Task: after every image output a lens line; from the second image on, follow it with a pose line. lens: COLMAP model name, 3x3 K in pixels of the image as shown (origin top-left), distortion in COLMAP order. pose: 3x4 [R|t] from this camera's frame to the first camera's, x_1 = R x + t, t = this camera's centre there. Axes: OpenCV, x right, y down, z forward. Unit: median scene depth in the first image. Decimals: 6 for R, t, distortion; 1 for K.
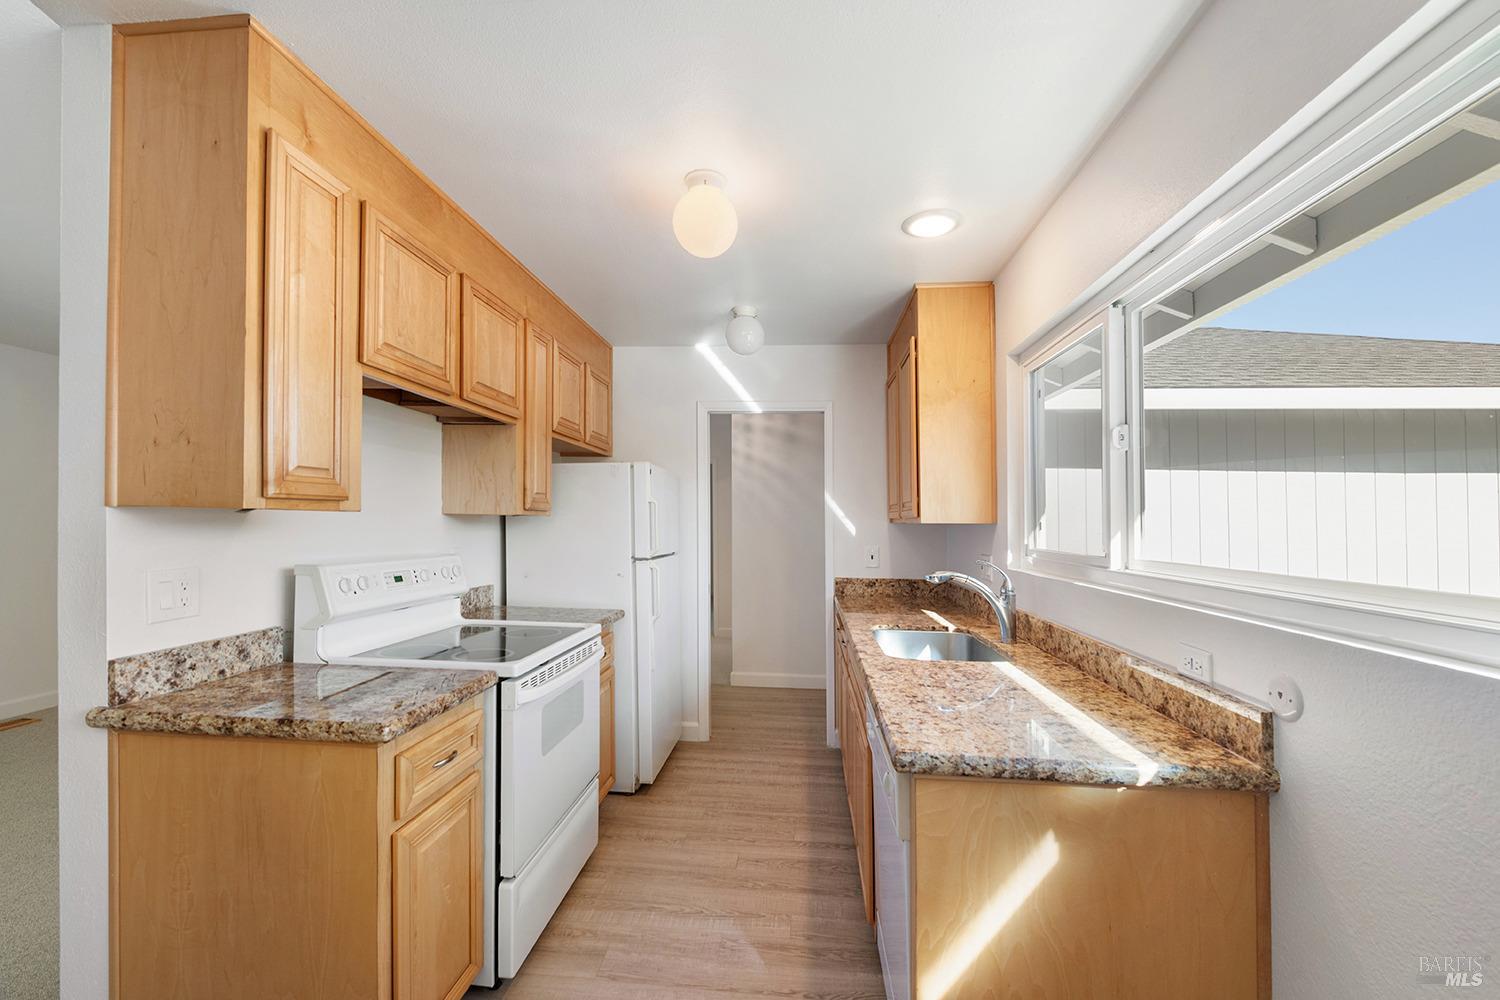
lens RADIAL K [[620.3, 0, 753.1], [0, 620.3, 549.3], [0, 0, 1]] dist [0.001631, 0.000196]
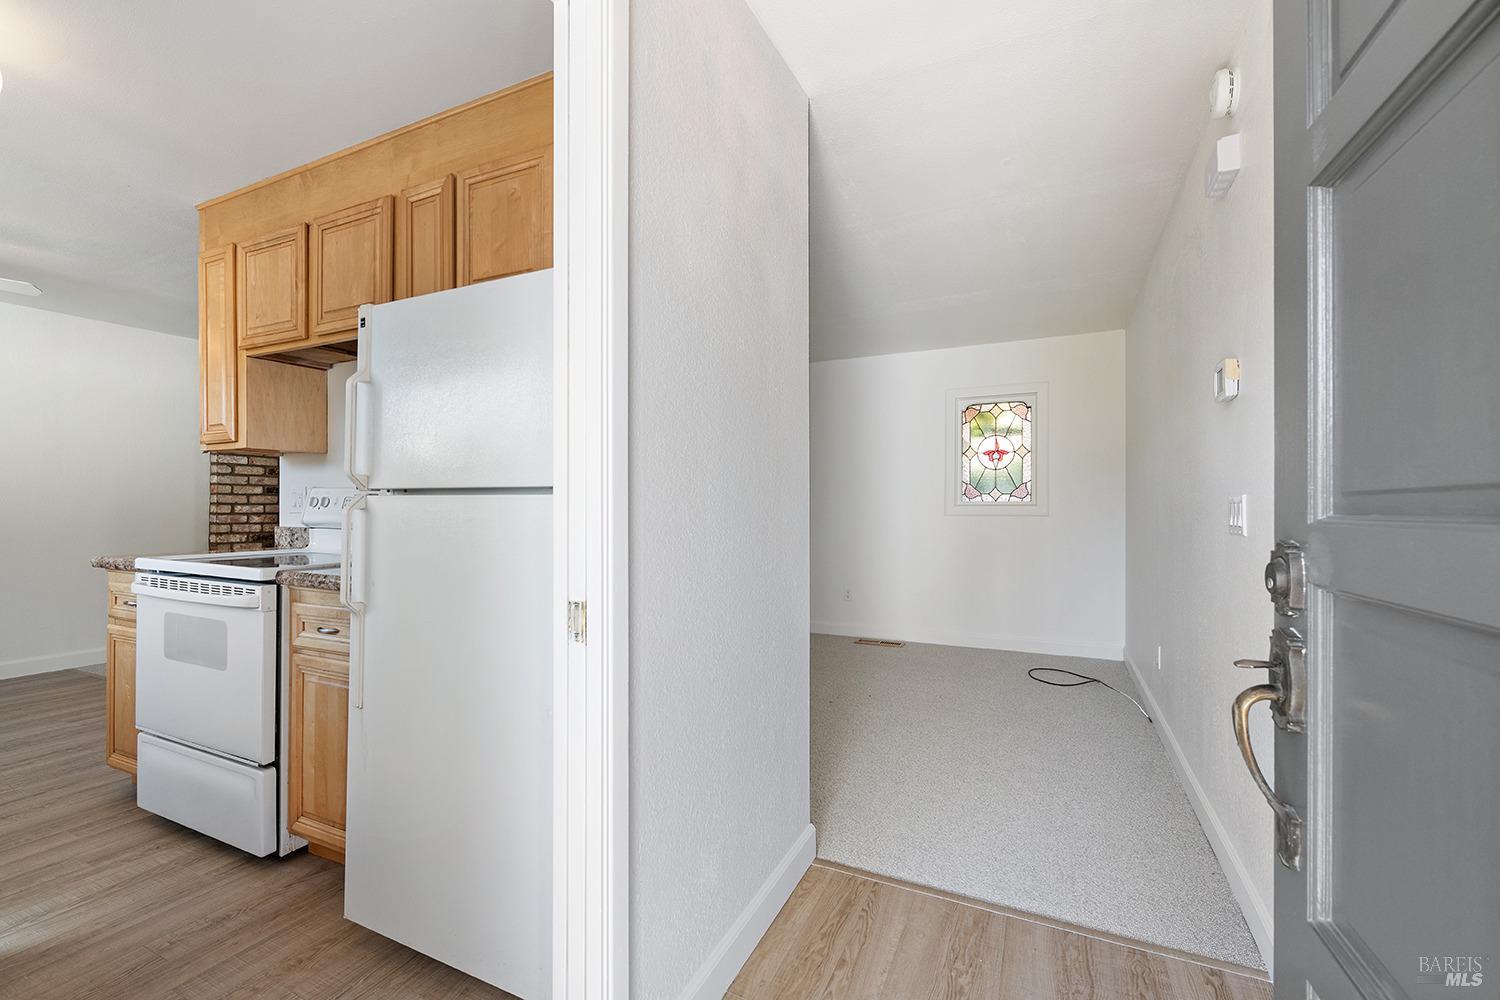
lens RADIAL K [[640.0, 0, 746.2], [0, 640.0, 512.6], [0, 0, 1]] dist [0.001898, 0.000172]
pose [[-0.350394, -0.006634, -0.936579, 0.437724], [-0.045674, 0.998906, 0.010012, 0.026923], [0.935488, 0.046285, -0.350314, 2.935203]]
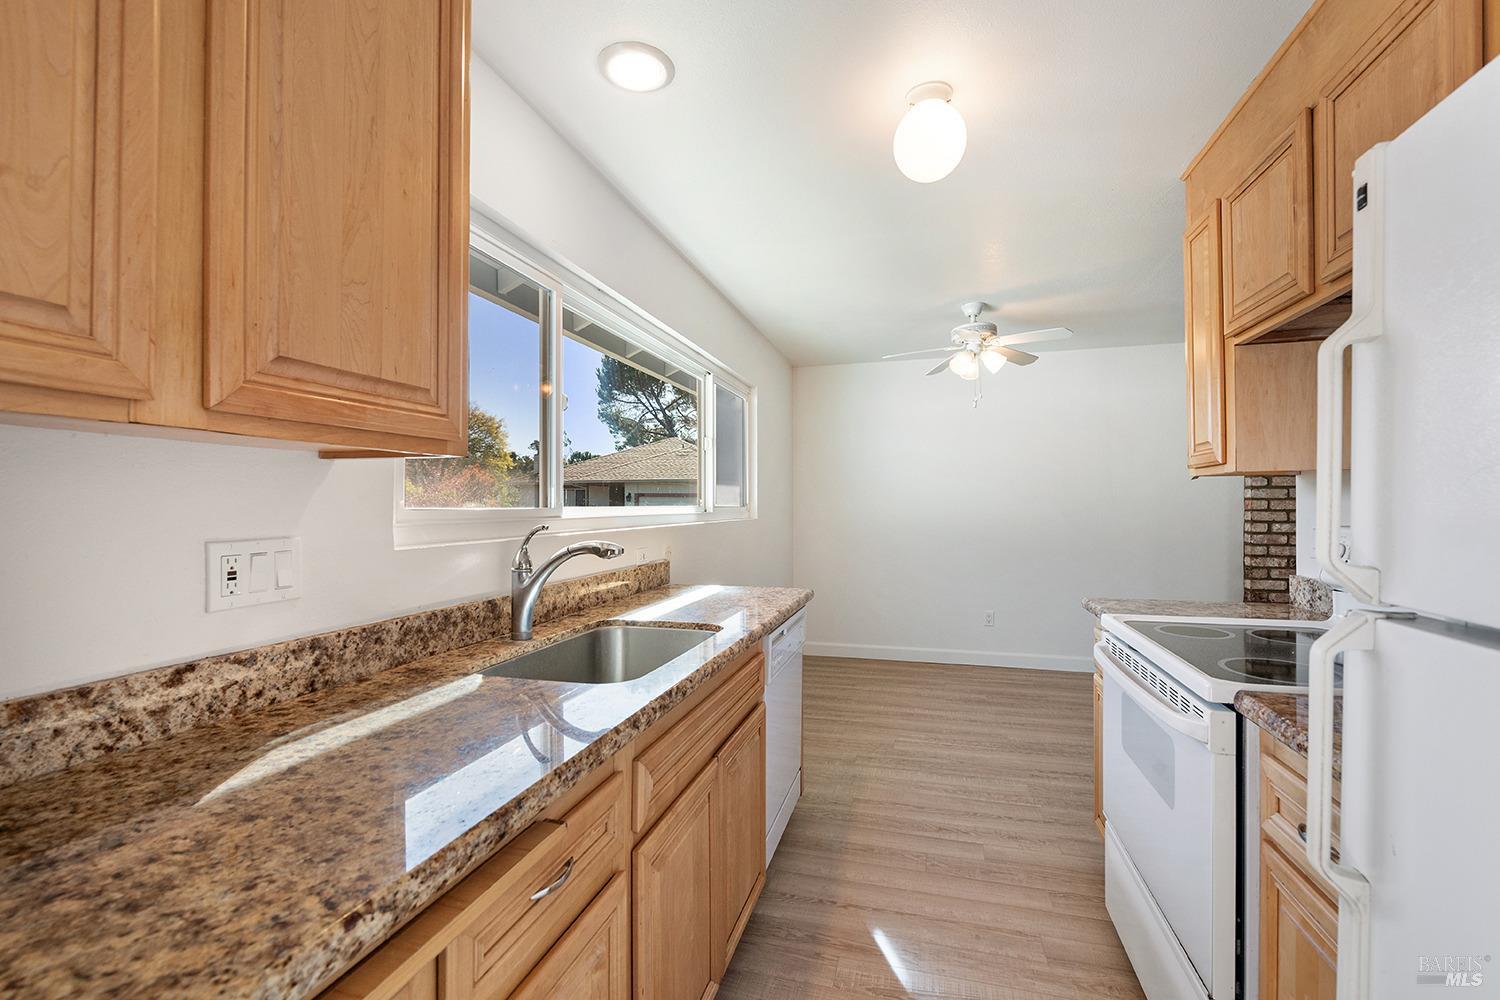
lens RADIAL K [[647.7, 0, 750.0], [0, 647.7, 500.0], [0, 0, 1]] dist [-0.000791, -0.000376]
pose [[-0.984511, -0.007764, 0.175150, 0.021888], [-0.001664, 0.999388, 0.034947, -0.053315], [-0.175314, 0.034114, -0.983921, 2.490749]]
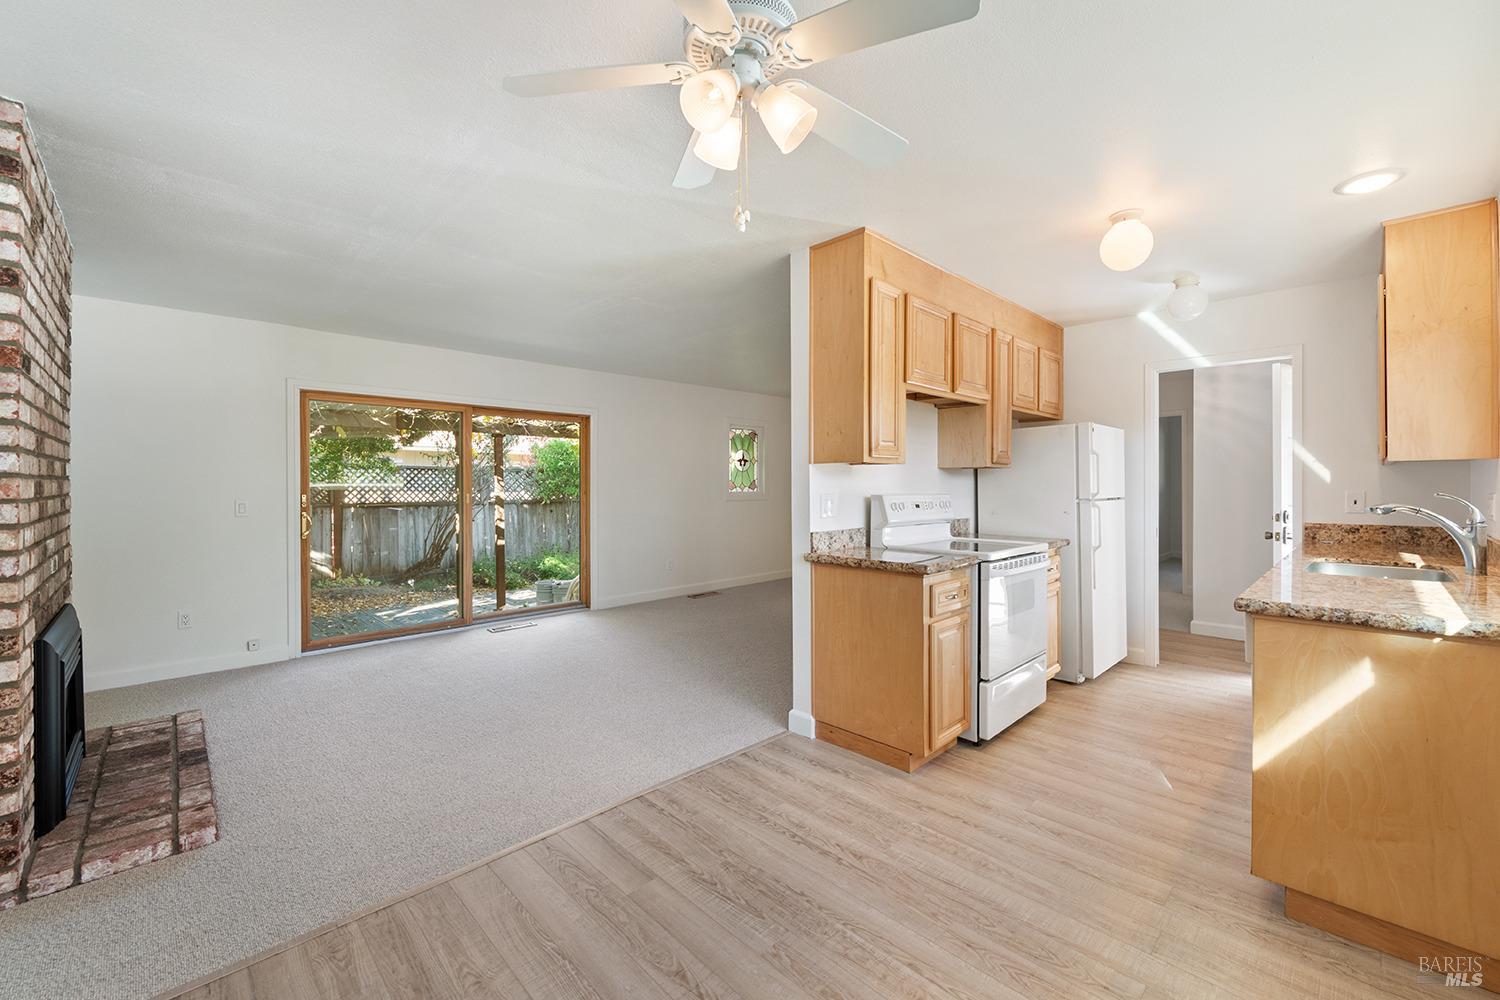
lens RADIAL K [[602.9, 0, 779.8], [0, 602.9, 490.2], [0, 0, 1]] dist [-0.001029, -0.000120]
pose [[0.776929, -0.009967, -0.629509, 0.214177], [-0.012461, 0.999435, -0.031202, 0.083193], [0.629464, 0.032086, 0.776367, -0.662739]]
